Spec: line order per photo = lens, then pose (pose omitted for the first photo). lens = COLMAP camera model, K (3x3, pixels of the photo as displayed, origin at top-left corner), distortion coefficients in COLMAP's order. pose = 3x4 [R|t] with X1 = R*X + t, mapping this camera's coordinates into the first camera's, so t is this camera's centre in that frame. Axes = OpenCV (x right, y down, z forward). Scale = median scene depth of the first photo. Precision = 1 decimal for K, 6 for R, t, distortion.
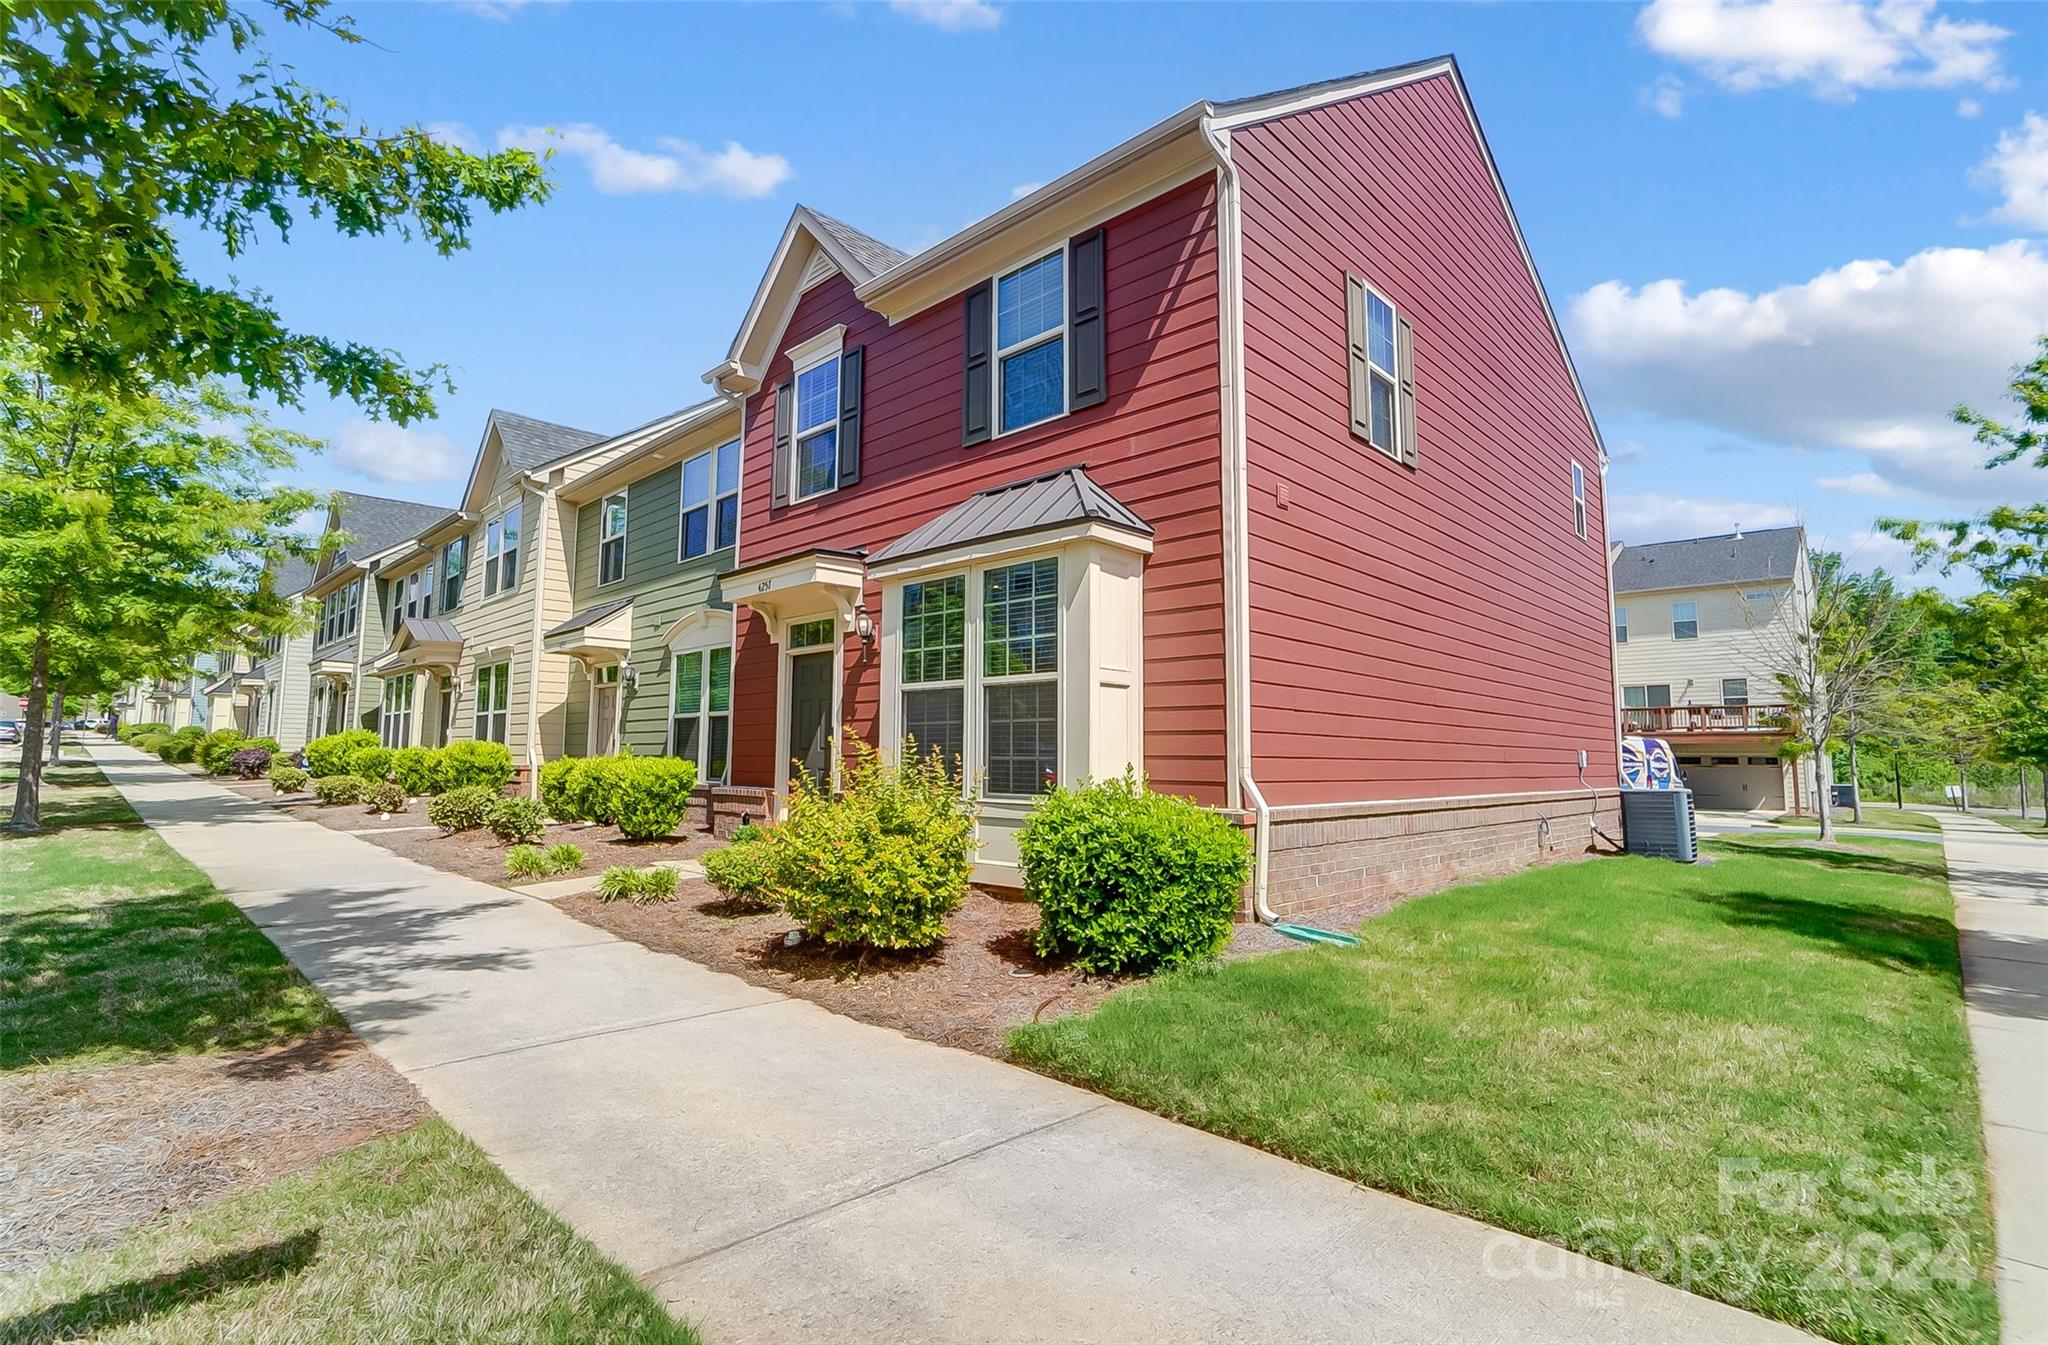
lens RADIAL K [[945.3, 0, 1001.9], [0, 945.3, 673.4], [0, 0, 1]] dist [-0.044695, 0.026586]
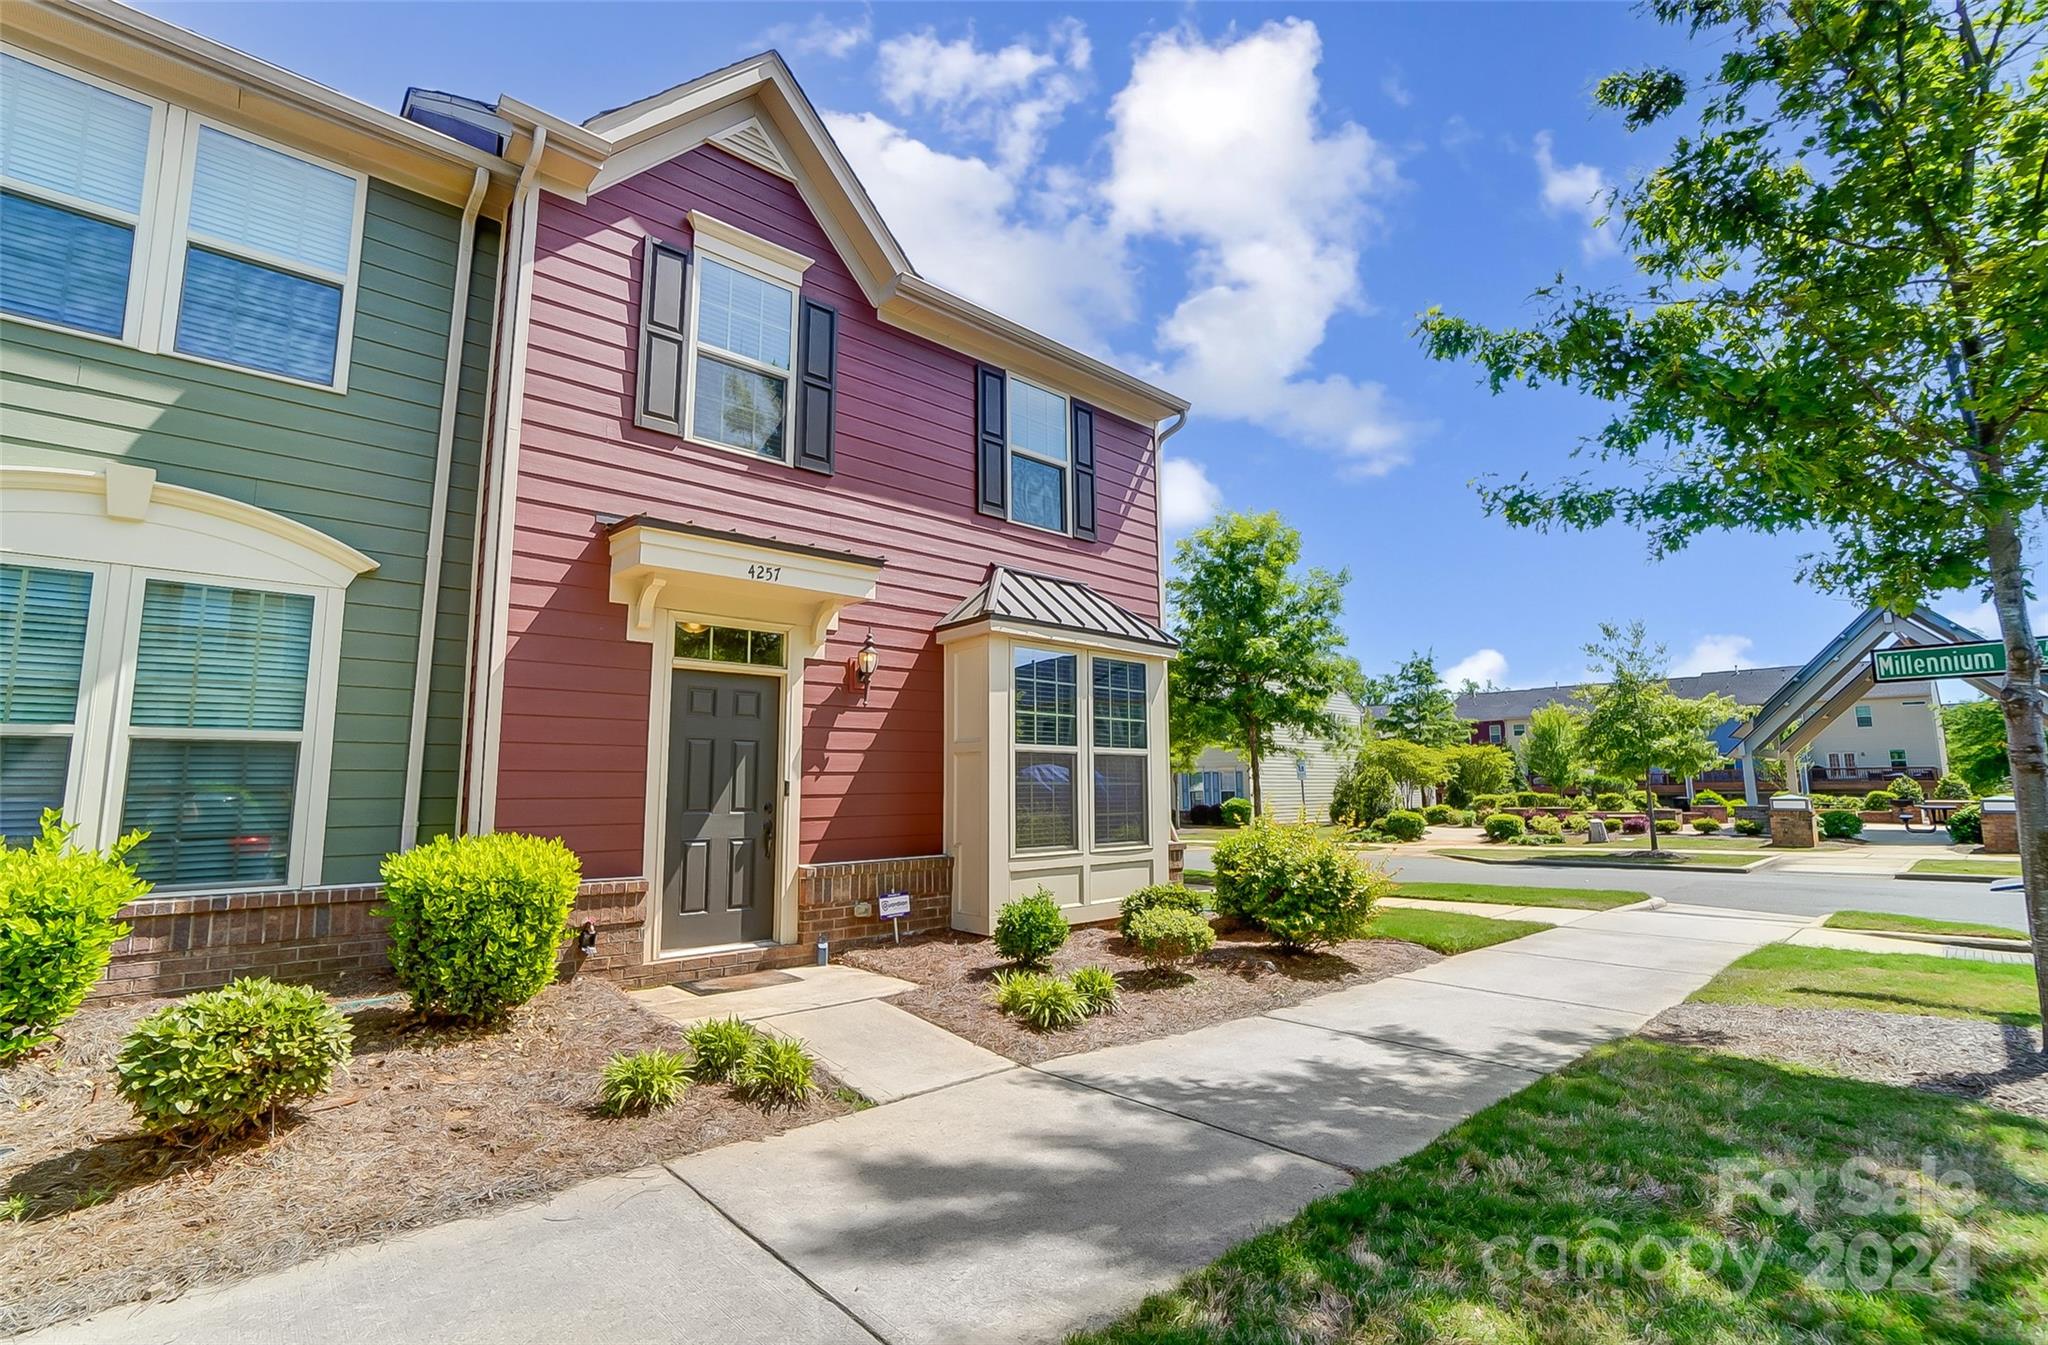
lens RADIAL K [[922.6, 0, 1003.1], [0, 922.6, 678.1], [0, 0, 1]] dist [-0.045385, 0.024231]
pose [[0.068028, 0.109934, 0.991608, -0.901295], [-0.085869, 0.990868, -0.103961, 0.037487], [-0.993981, -0.078076, 0.076847, 0.780694]]
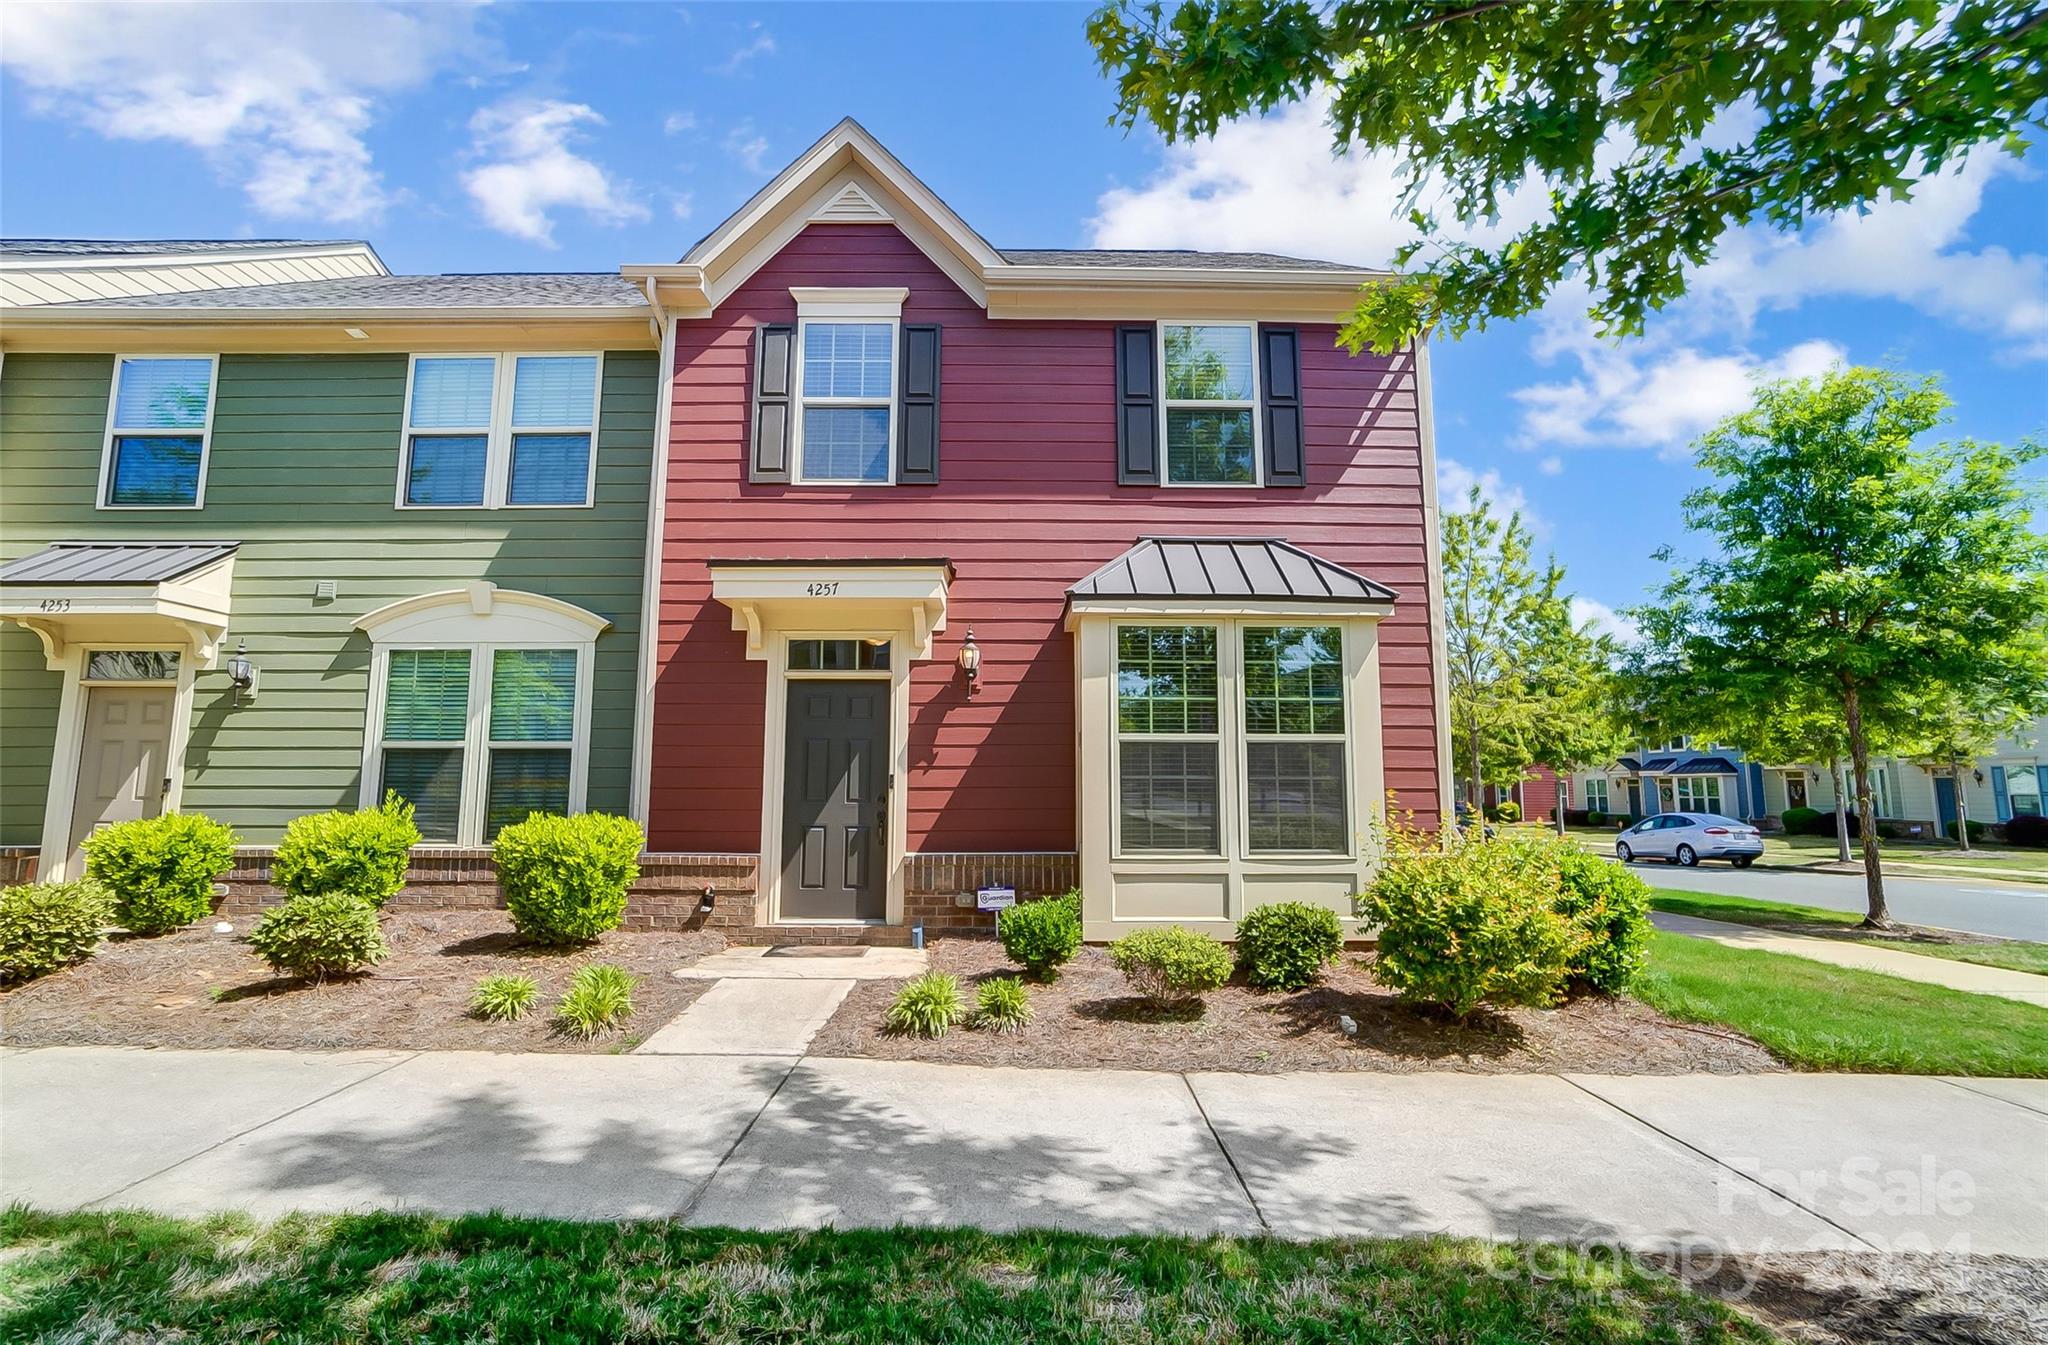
lens RADIAL K [[922.6, 0, 1003.1], [0, 922.6, 678.1], [0, 0, 1]] dist [-0.045385, 0.024231]
pose [[0.710649, 0.074675, 0.699573, -0.673932], [-0.060617, 0.997152, -0.044863, 0.003995], [-0.700931, -0.010524, 0.713152, 0.368339]]
